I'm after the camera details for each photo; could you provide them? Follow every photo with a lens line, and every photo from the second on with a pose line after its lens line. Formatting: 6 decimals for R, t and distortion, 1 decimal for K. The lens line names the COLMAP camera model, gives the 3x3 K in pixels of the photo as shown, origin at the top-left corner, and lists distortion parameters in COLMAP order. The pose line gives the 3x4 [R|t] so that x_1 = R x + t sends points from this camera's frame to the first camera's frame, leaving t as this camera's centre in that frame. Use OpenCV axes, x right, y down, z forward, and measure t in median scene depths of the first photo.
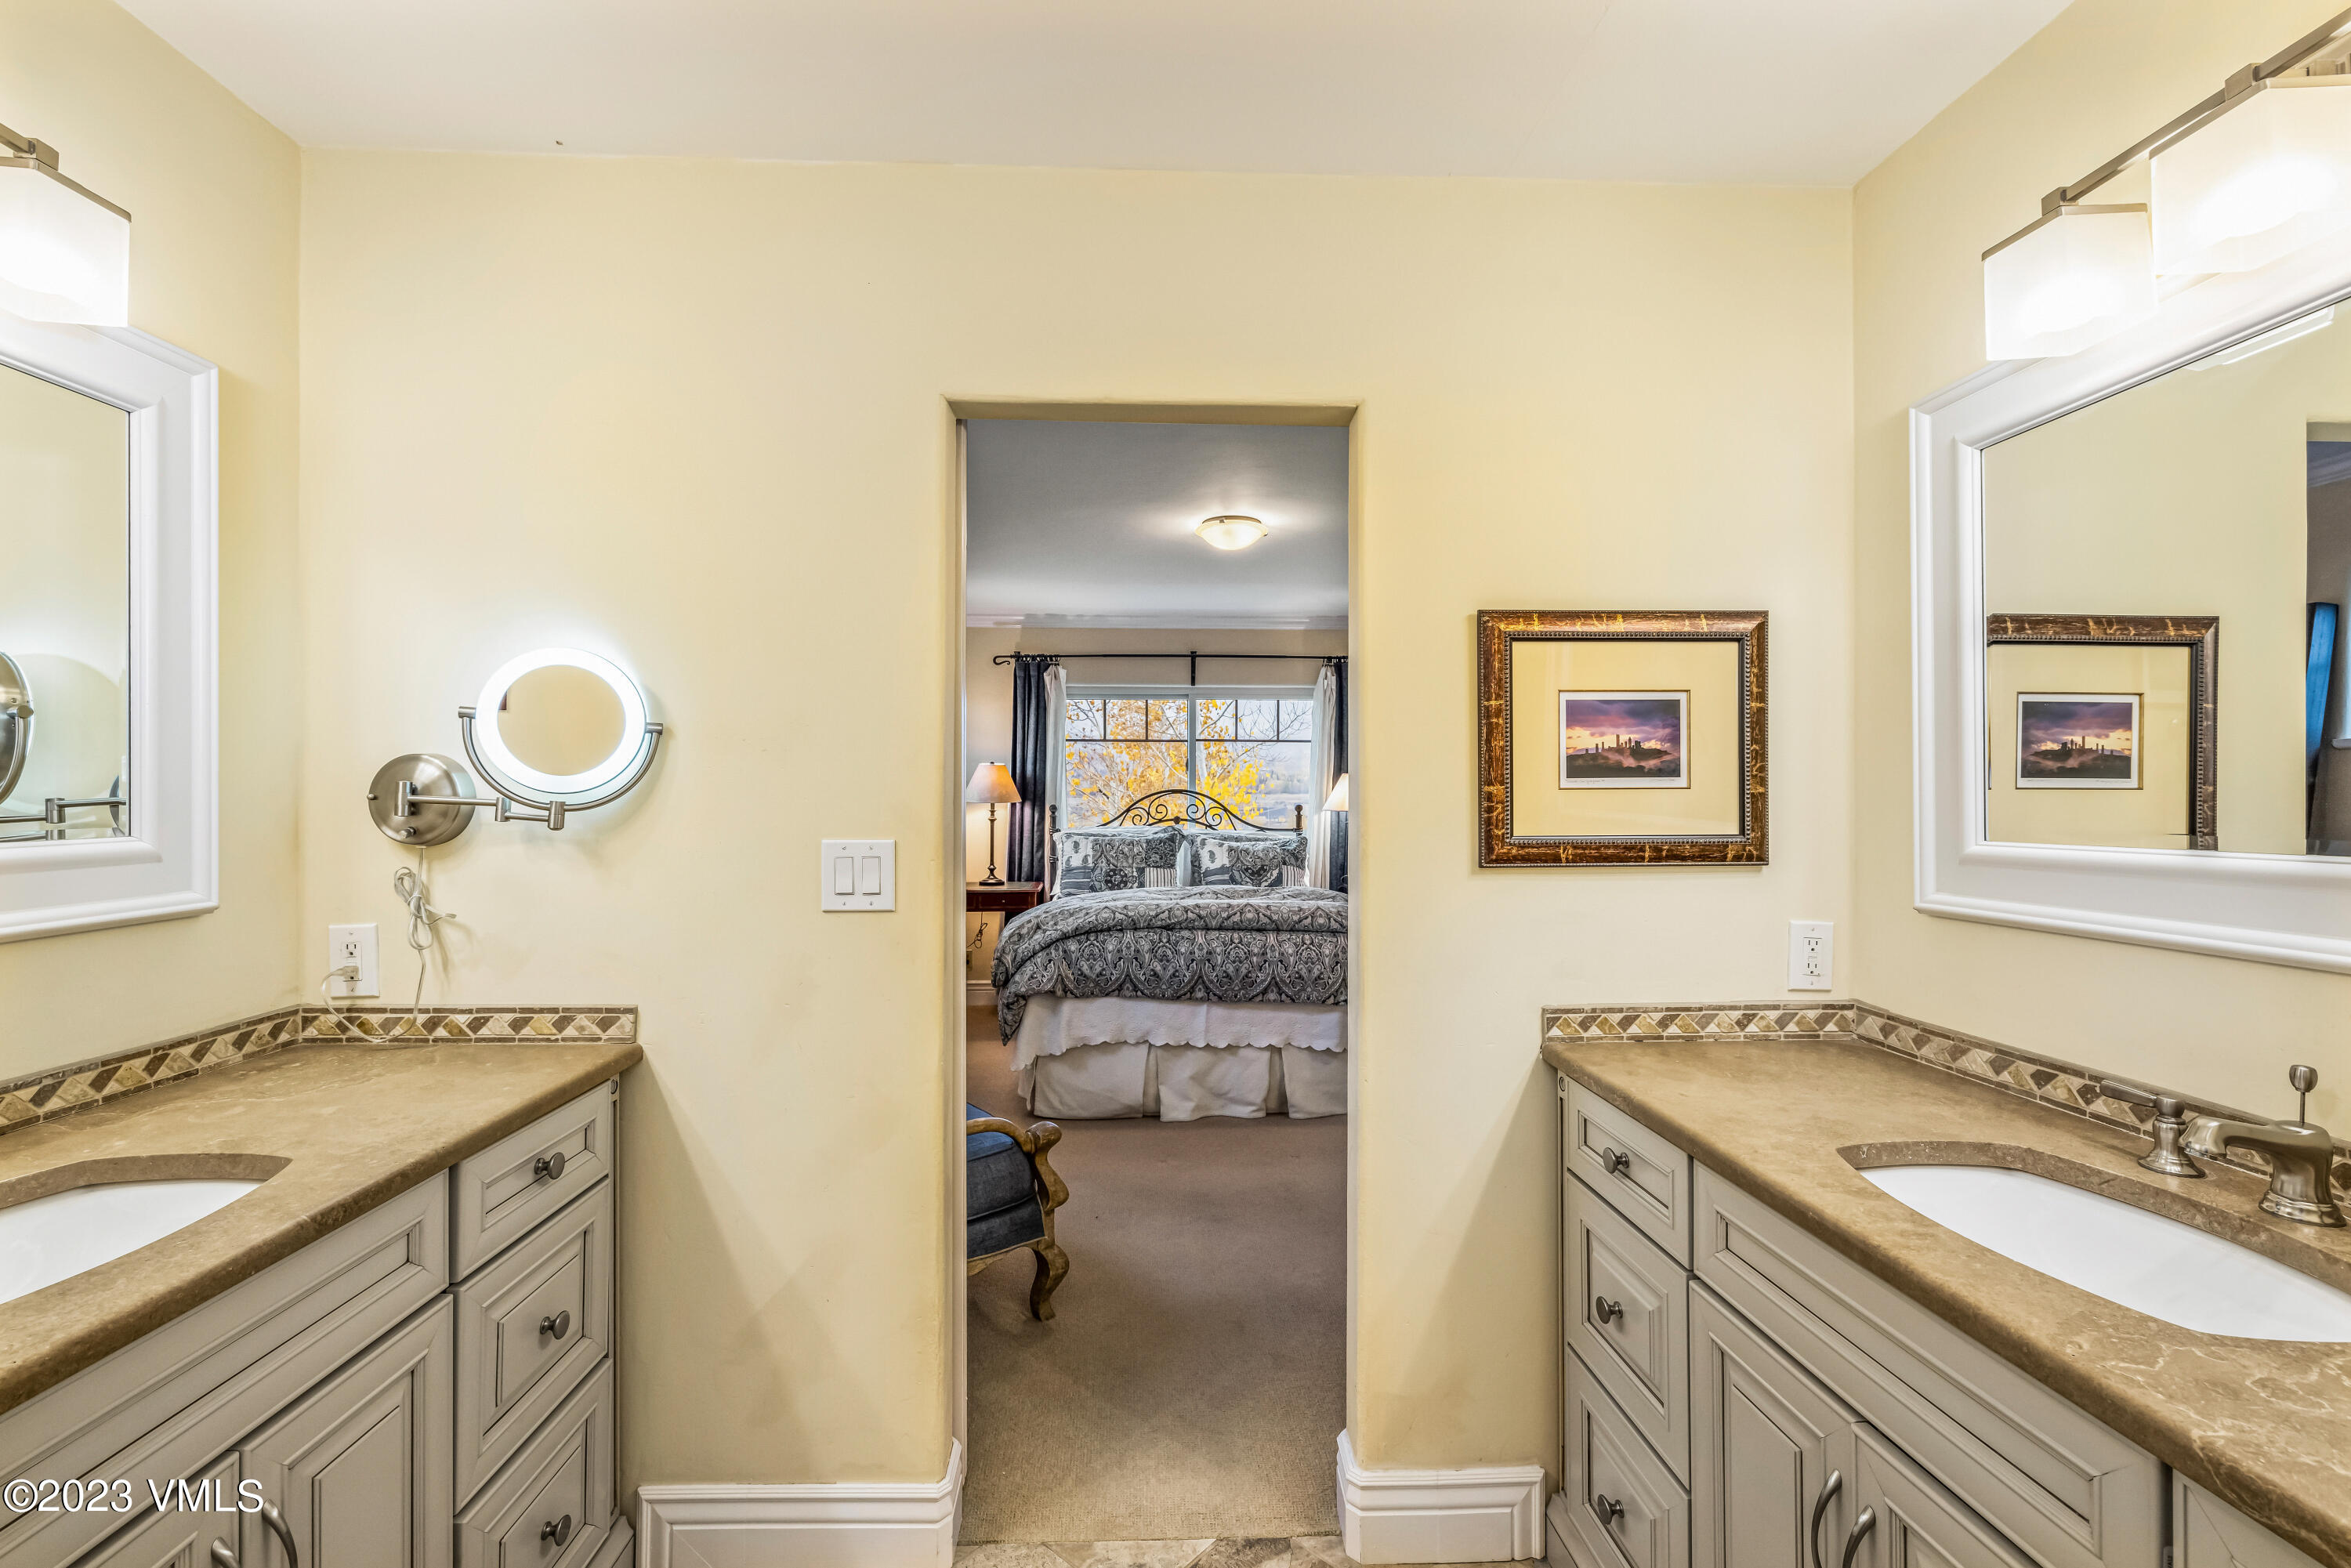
lens RADIAL K [[997.7, 0, 1174.7], [0, 997.7, 786.9], [0, 0, 1]] dist [0.002570, 0.000236]
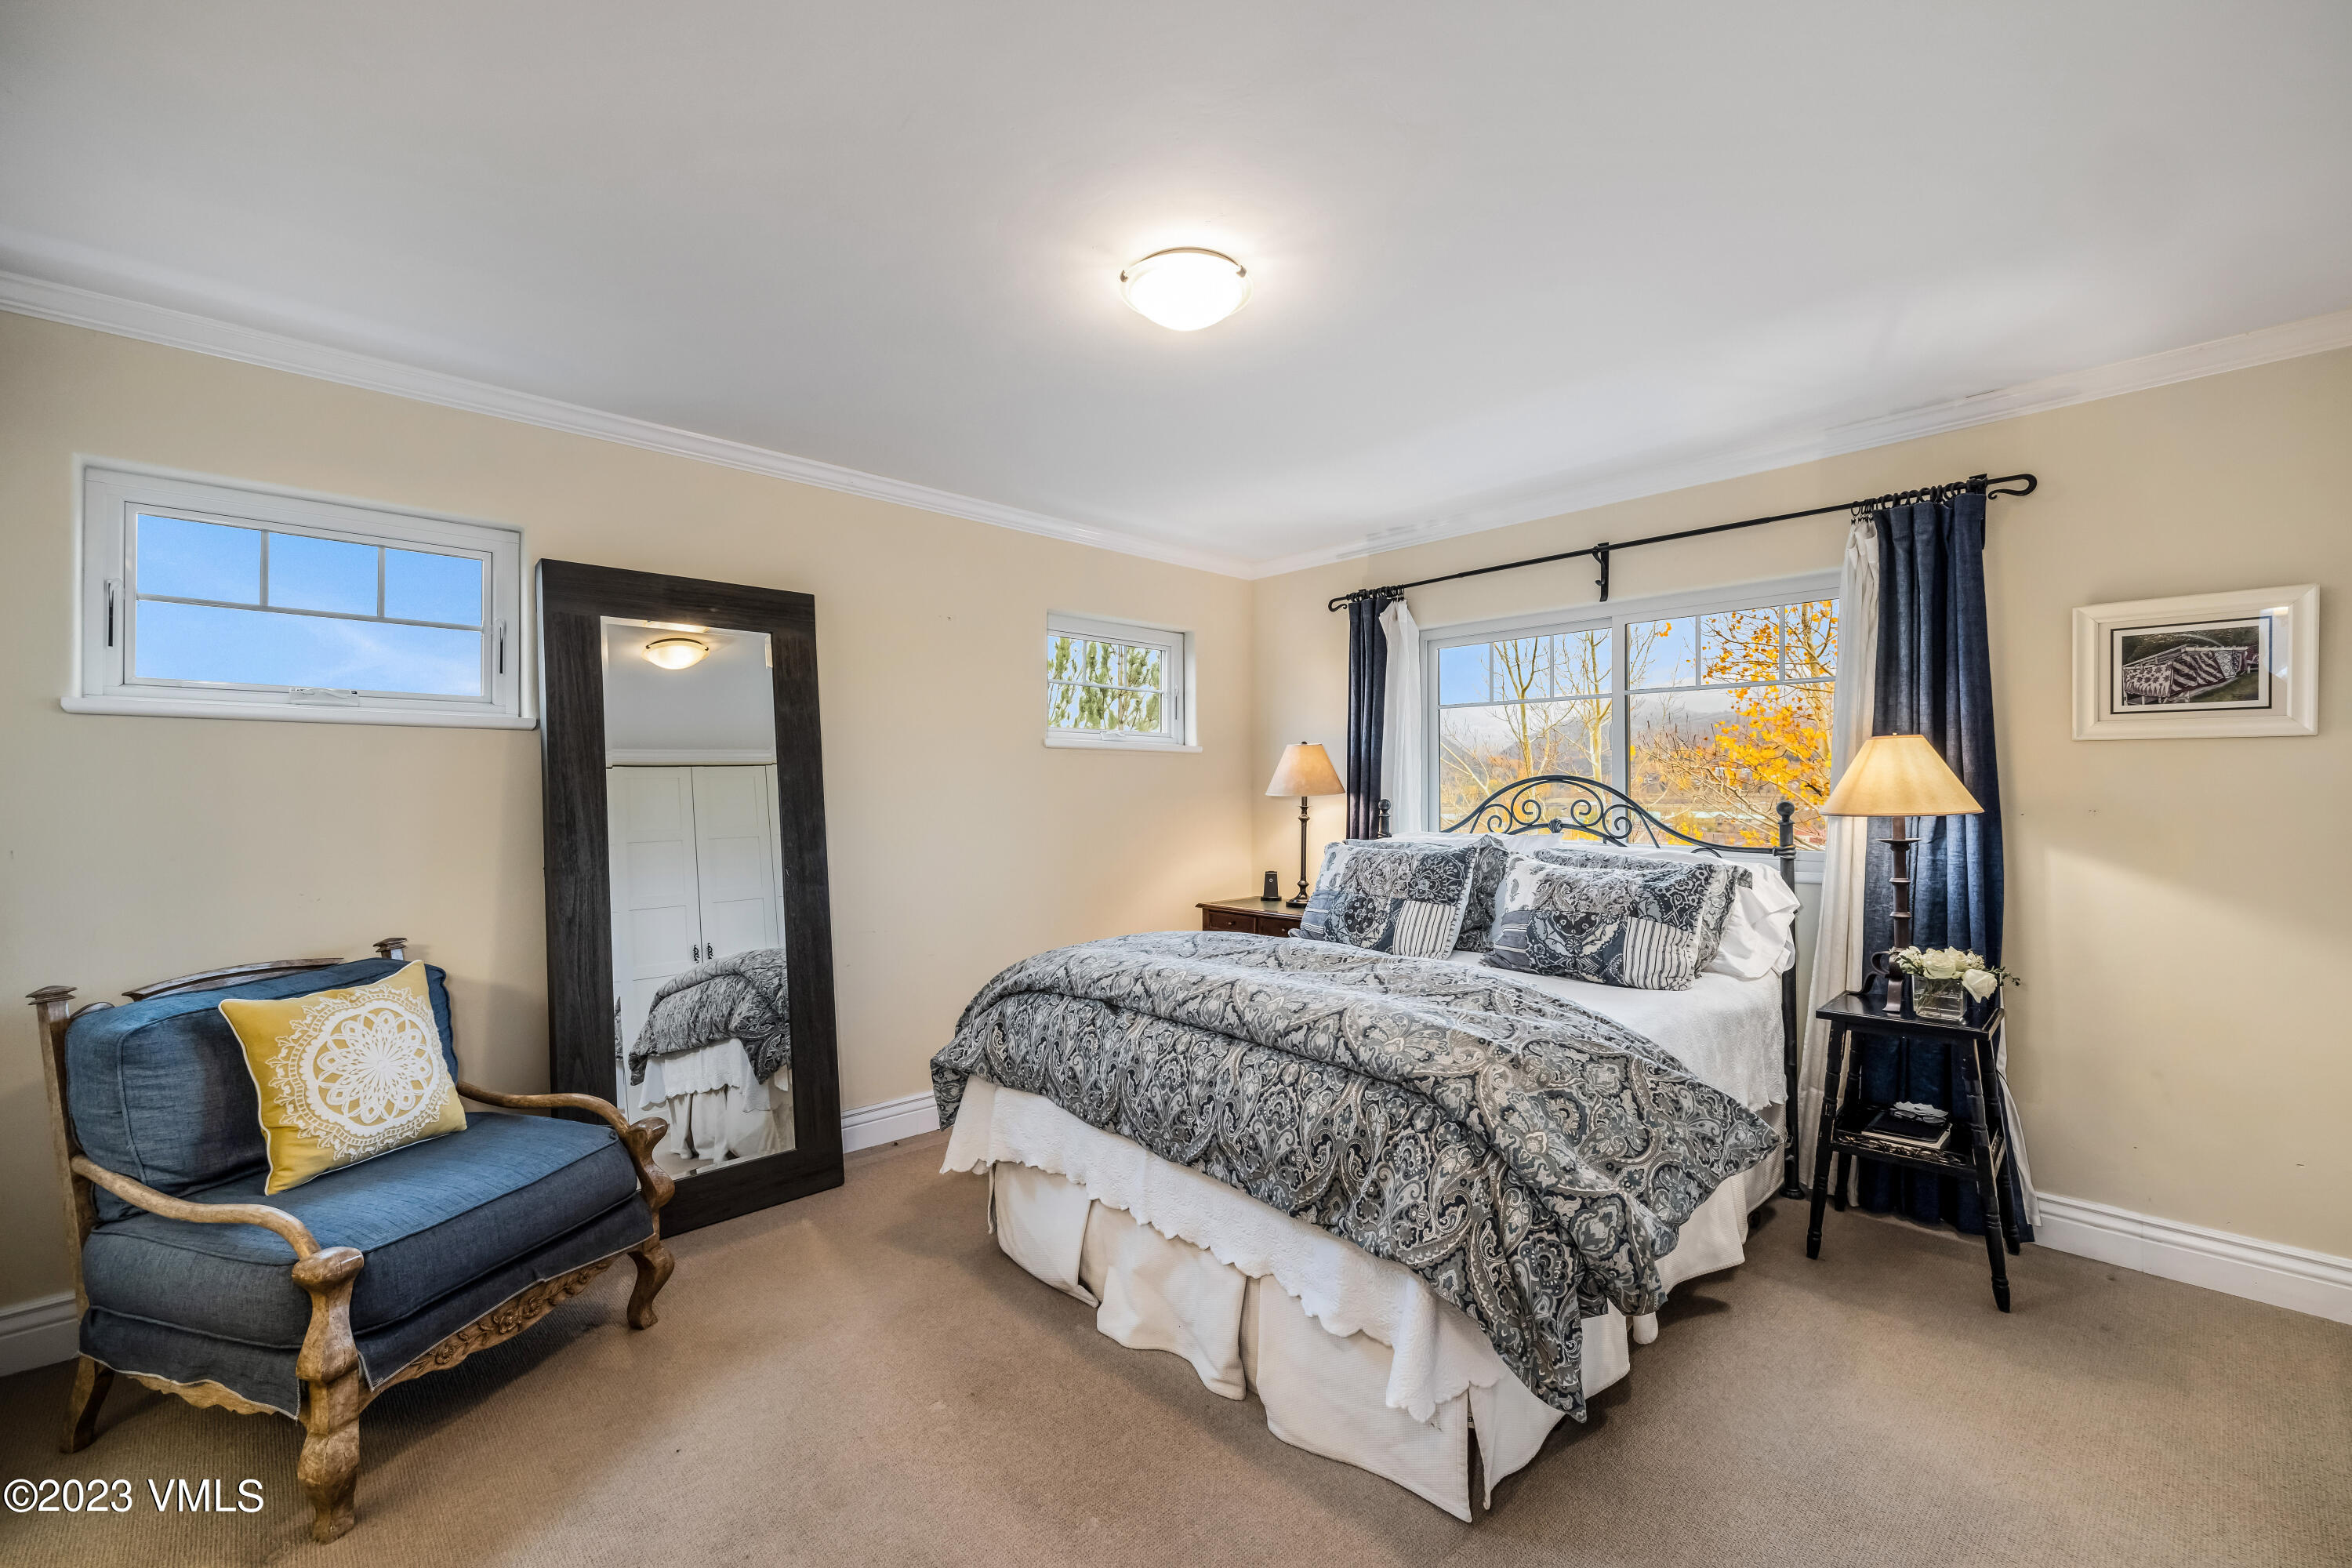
lens RADIAL K [[998.2, 0, 1177.0], [0, 998.2, 785.5], [0, 0, 1]] dist [0.002570, 0.000236]
pose [[0.648954, -0.006937, -0.760796, 0.350983], [0.005431, 0.999975, -0.004486, 0.011420], [0.760809, -0.001221, 0.648975, 0.484123]]
